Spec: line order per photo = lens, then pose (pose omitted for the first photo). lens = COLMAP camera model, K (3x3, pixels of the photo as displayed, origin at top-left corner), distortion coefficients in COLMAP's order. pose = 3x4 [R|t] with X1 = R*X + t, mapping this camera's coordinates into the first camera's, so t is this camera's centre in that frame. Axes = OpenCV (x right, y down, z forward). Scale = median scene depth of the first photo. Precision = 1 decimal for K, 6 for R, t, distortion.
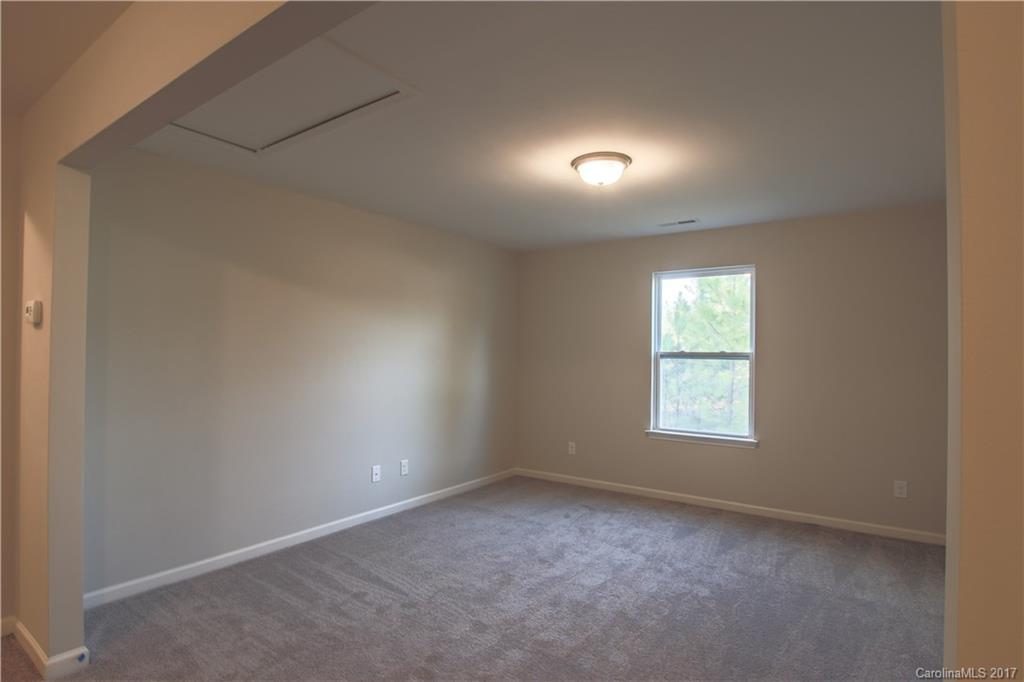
lens RADIAL K [[535.9, 0, 501.3], [0, 535.9, 346.7], [0, 0, 1]] dist [-0.029791, 0.001300]
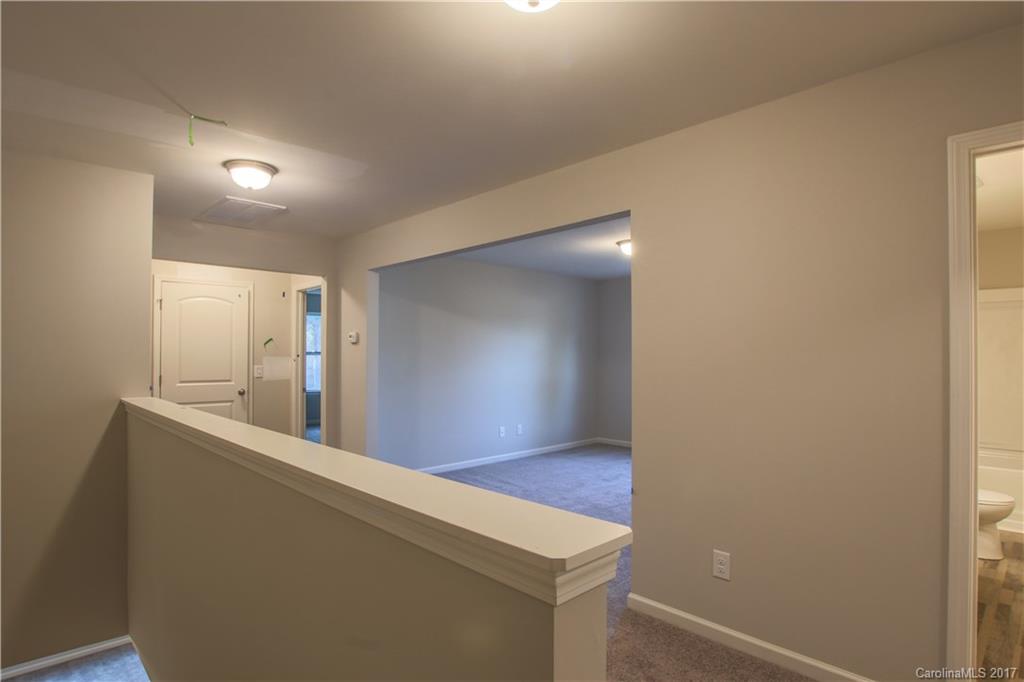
lens RADIAL K [[535.9, 0, 501.3], [0, 535.9, 346.7], [0, 0, 1]] dist [-0.029791, 0.001300]
pose [[0.981478, -0.010813, -0.191269, 0.083040], [0.010295, 0.999940, -0.003702, -0.007407], [0.191298, 0.001664, 0.981531, -0.677217]]
